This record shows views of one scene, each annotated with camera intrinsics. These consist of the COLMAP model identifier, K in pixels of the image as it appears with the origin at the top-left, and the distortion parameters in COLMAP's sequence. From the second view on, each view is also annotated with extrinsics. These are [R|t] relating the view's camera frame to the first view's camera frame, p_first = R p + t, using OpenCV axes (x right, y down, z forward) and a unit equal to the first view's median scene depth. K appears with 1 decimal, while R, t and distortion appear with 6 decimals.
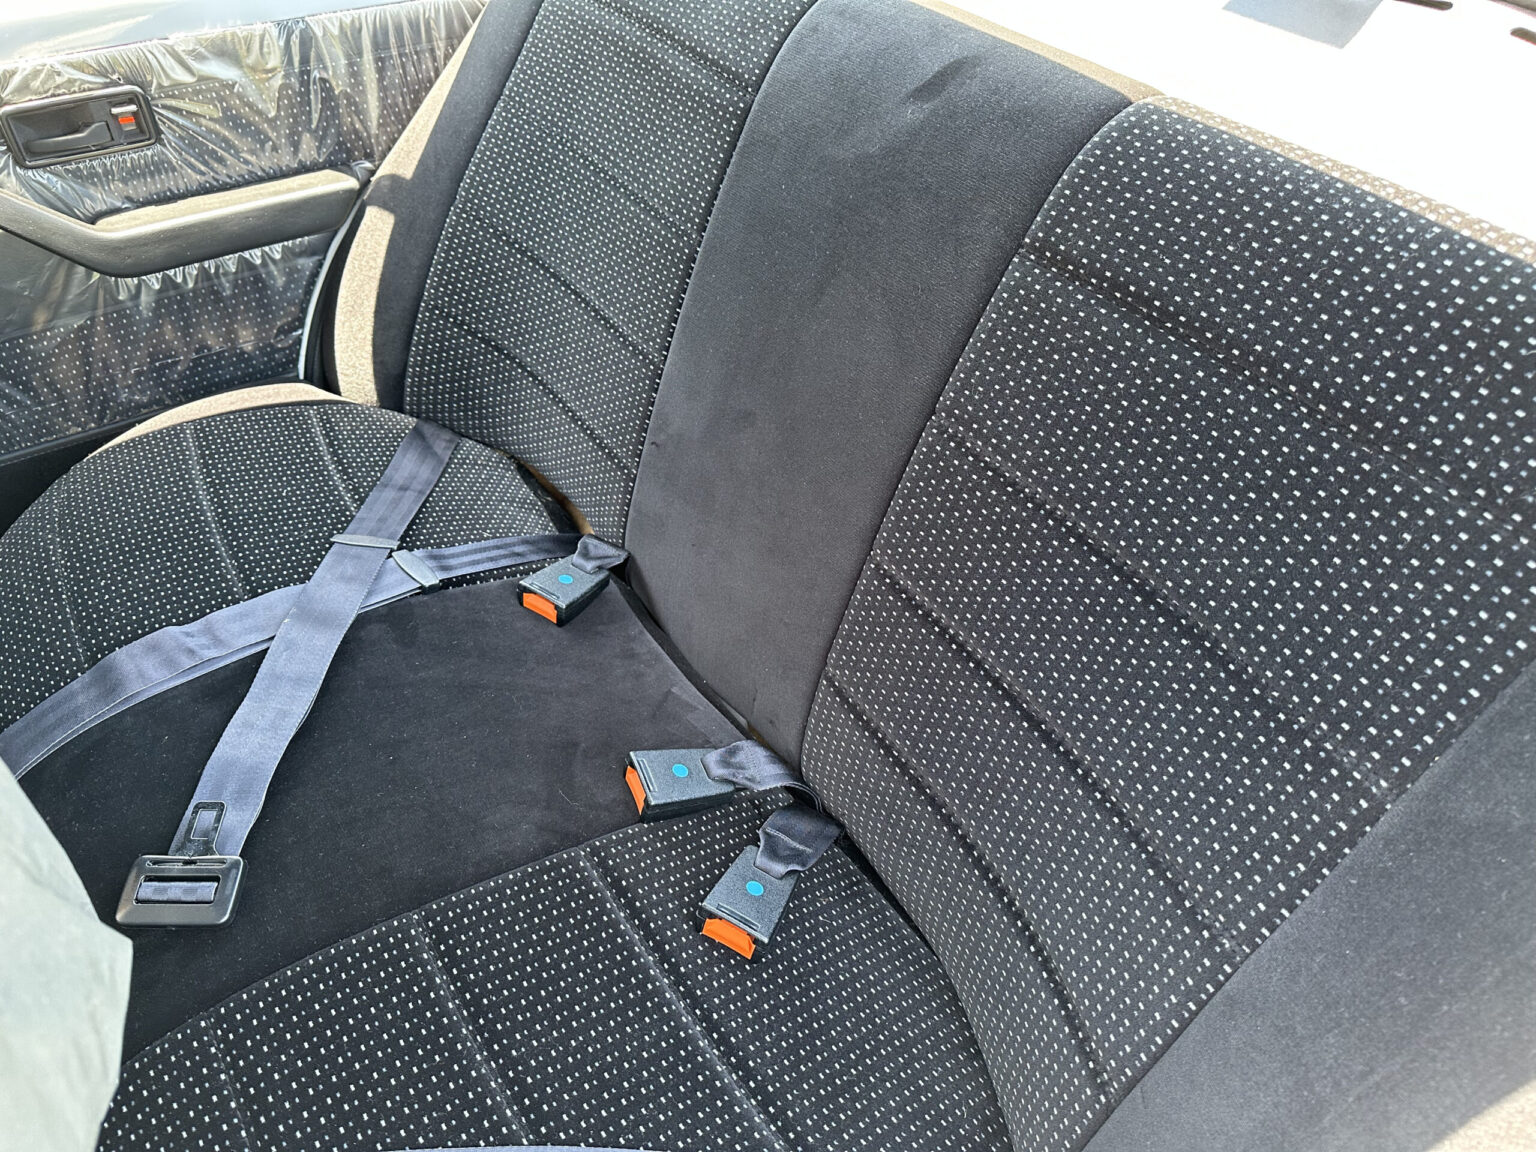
lens RADIAL K [[1092.4, 0, 761.0], [0, 1092.4, 568.5], [0, 0, 1]] dist [0.029573, -0.042236]
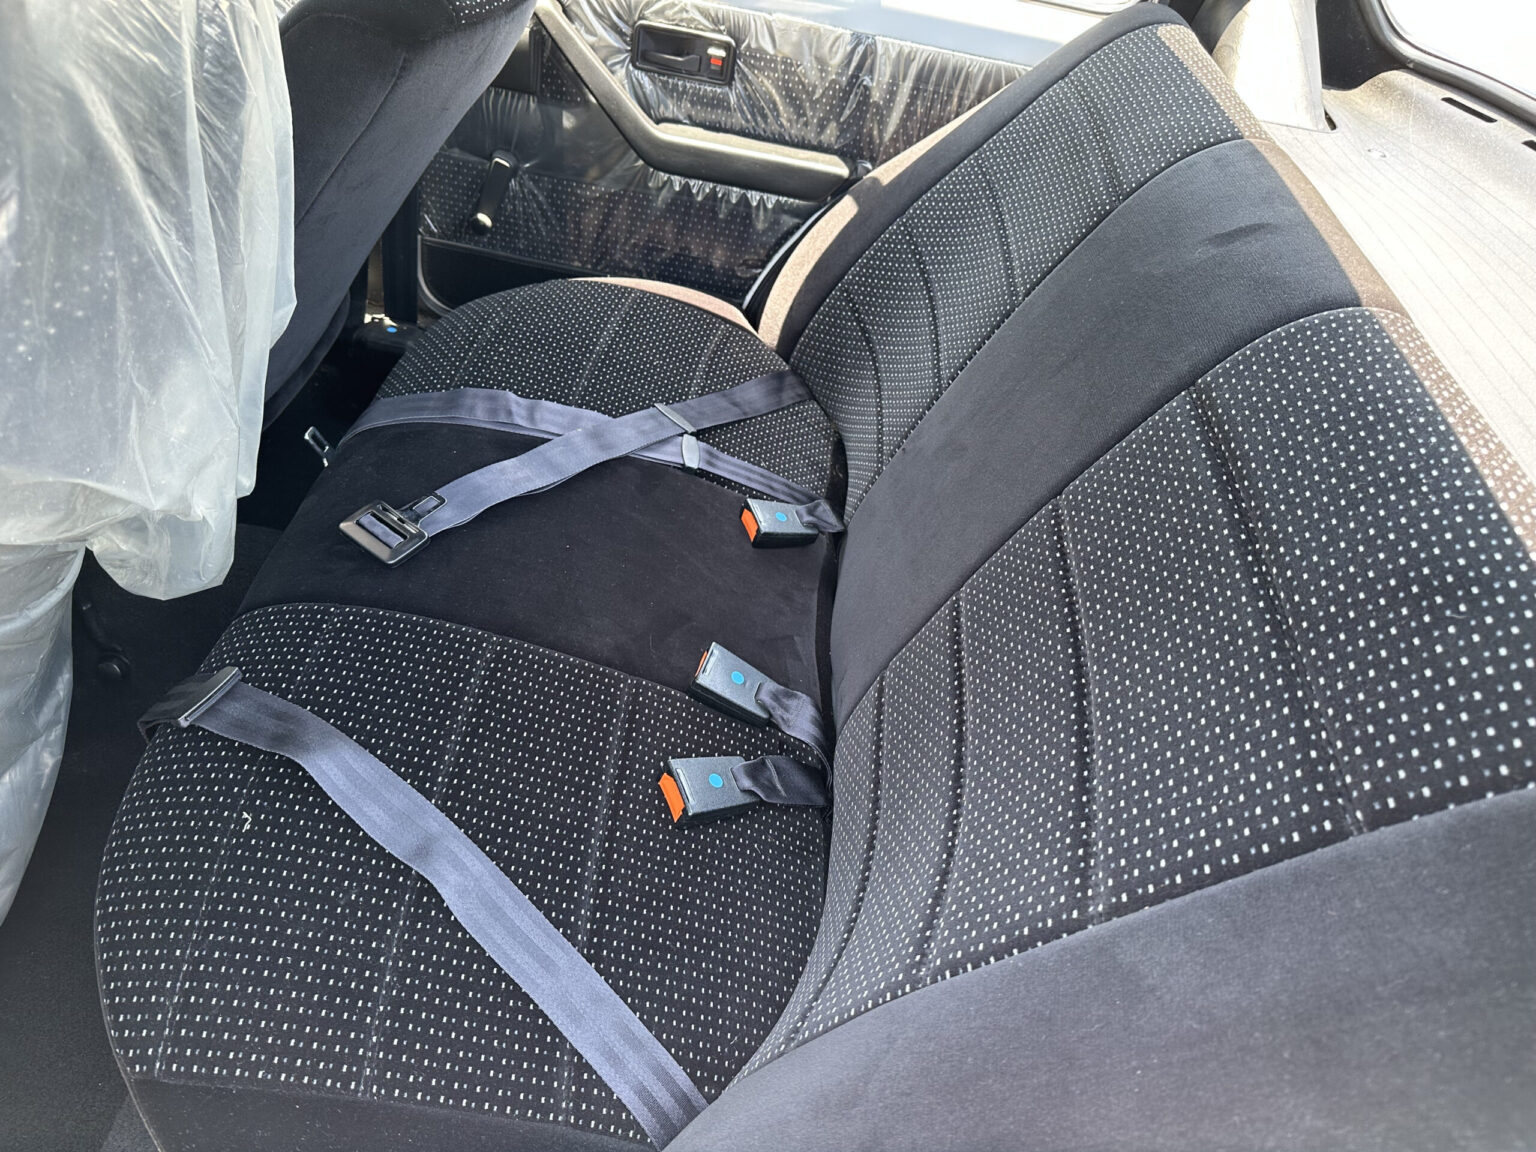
lens RADIAL K [[1092.4, 0, 796.9], [0, 1092.4, 601.9], [0, 0, 1]] dist [0.029573, -0.042236]
pose [[0.781324, 0.497232, -0.377218, 0.297436], [-0.522521, 0.851671, 0.040349, 0.029374], [0.341329, 0.165579, 0.925245, -0.051292]]
